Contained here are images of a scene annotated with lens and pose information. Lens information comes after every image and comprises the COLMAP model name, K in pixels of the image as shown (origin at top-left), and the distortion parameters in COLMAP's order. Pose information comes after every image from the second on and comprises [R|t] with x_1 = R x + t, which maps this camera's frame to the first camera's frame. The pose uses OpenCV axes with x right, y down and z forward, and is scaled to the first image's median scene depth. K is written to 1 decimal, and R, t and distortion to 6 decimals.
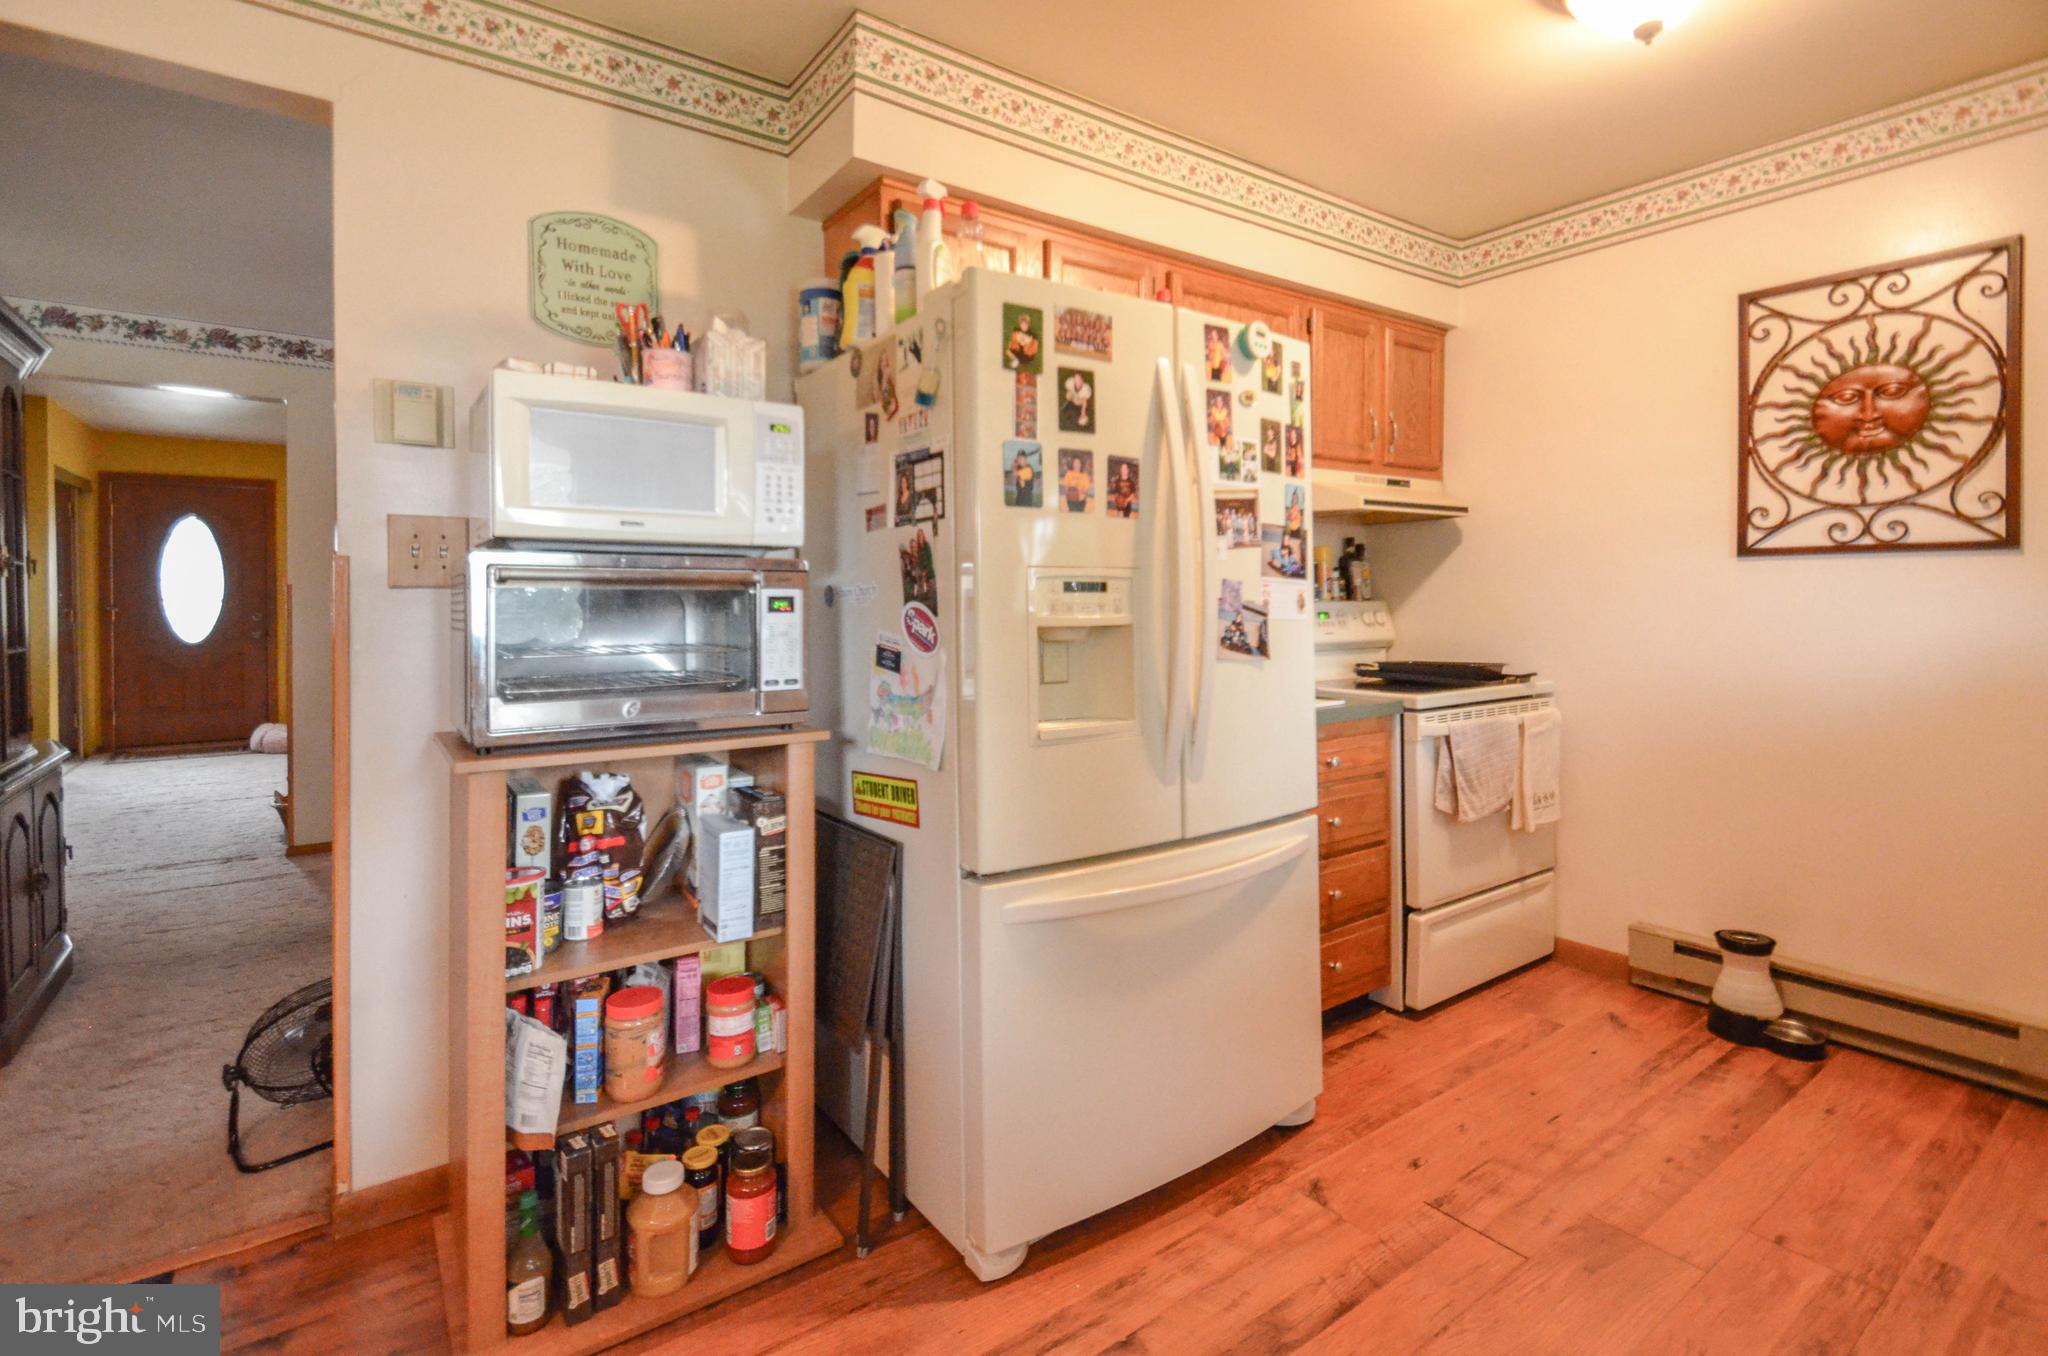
lens RADIAL K [[953.6, 0, 1000.1], [0, 953.6, 640.3], [0, 0, 1]] dist [-0.002446, -0.001346]
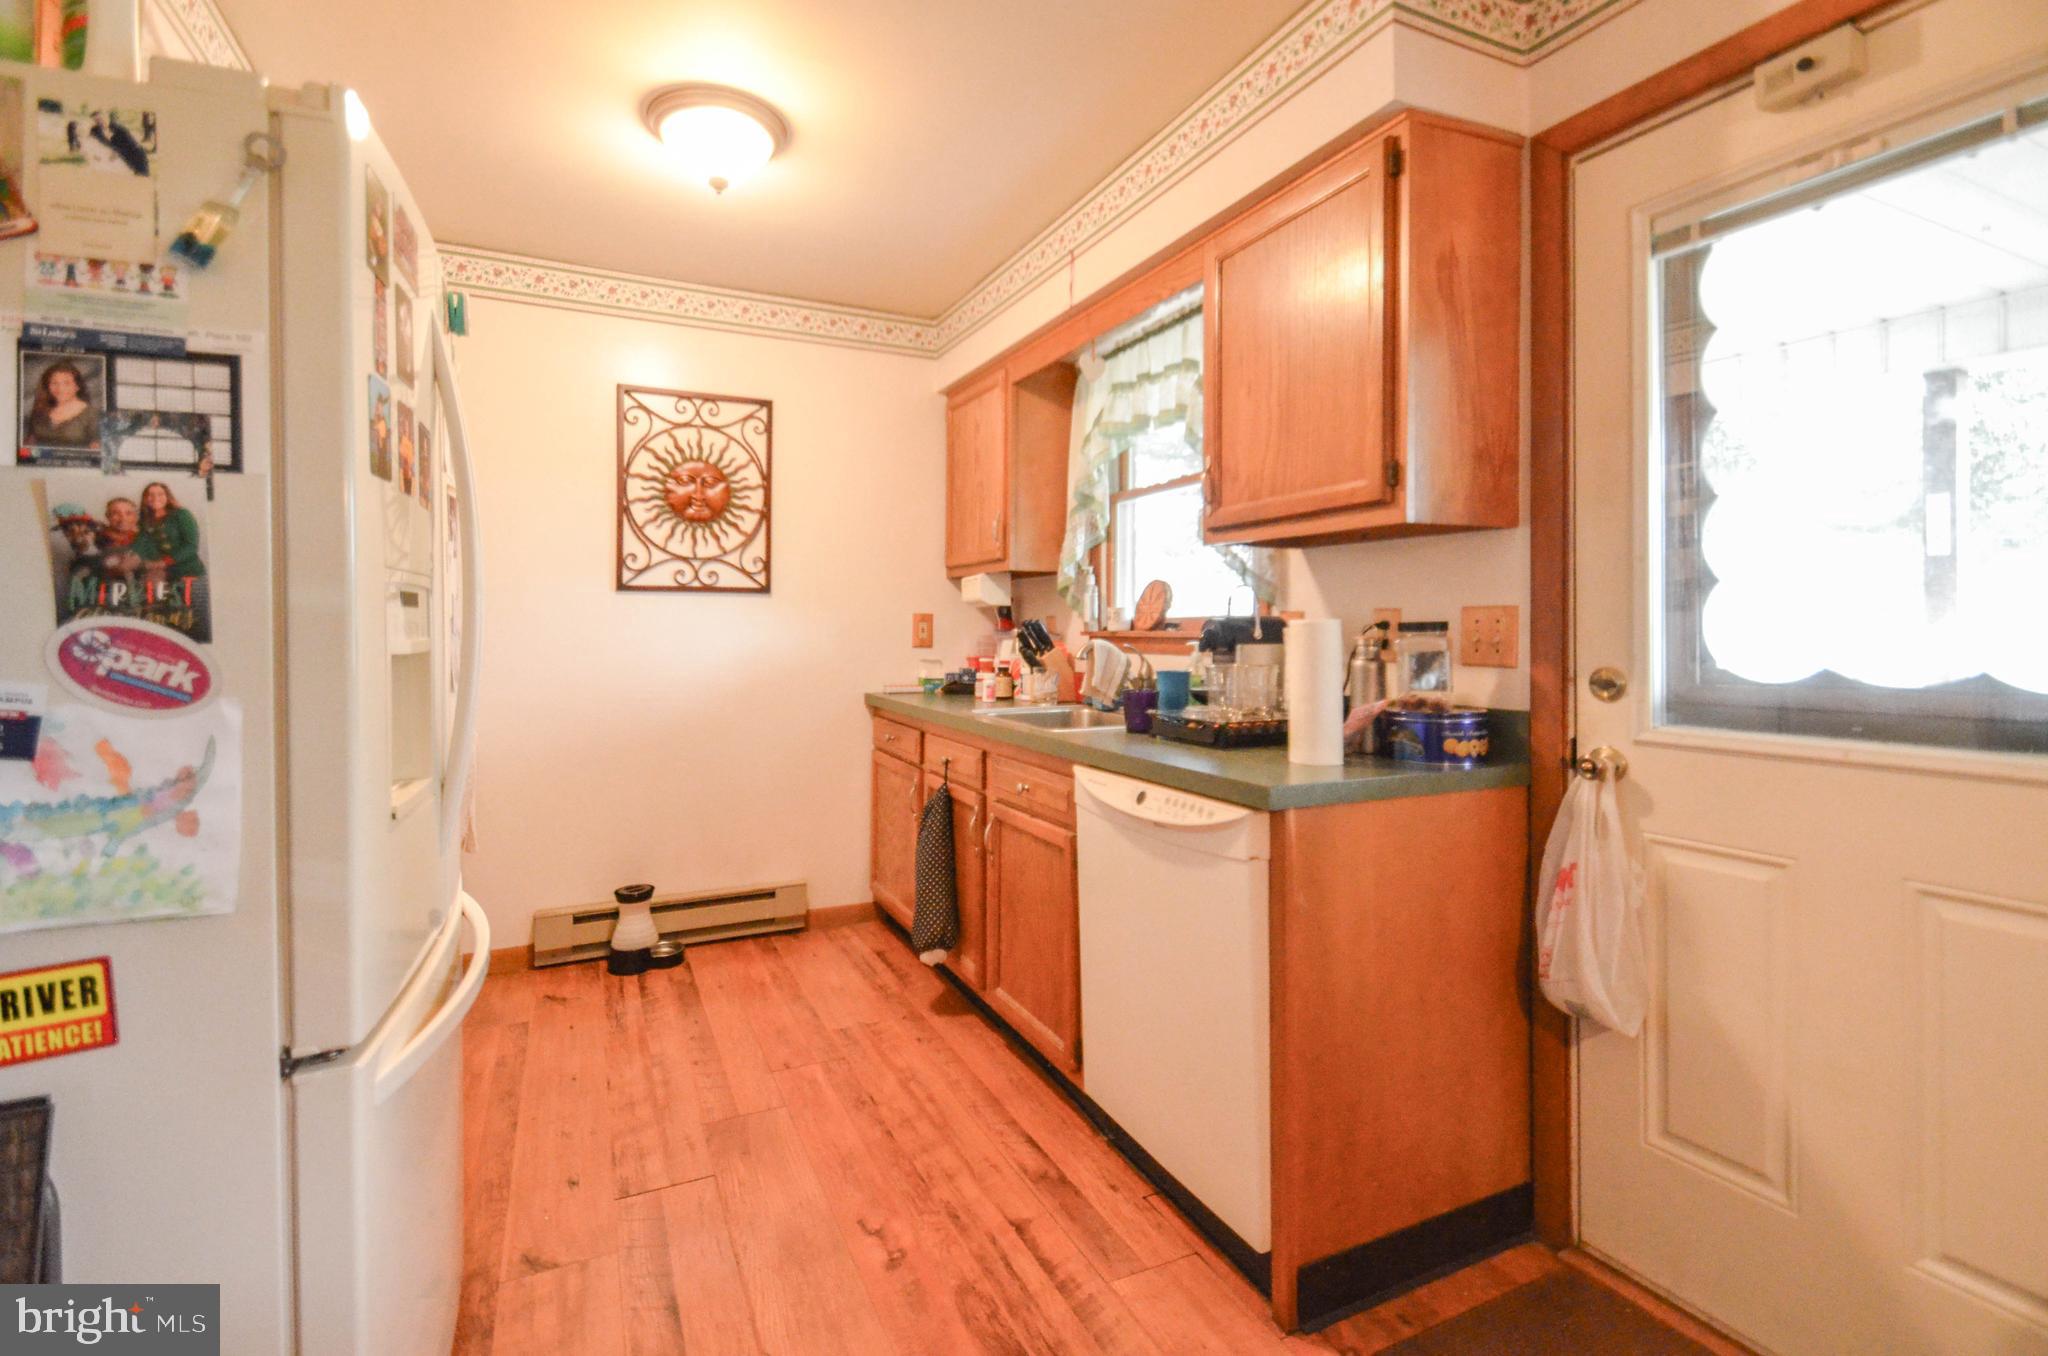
lens RADIAL K [[913.2, 0, 1018.1], [0, 913.2, 656.1], [0, 0, 1]] dist [-0.002002, -0.000582]
pose [[0.165355, -0.028642, 0.985818, -0.377504], [0.043186, 0.998830, 0.021776, -0.005756], [-0.985288, 0.038973, 0.166398, 0.316806]]
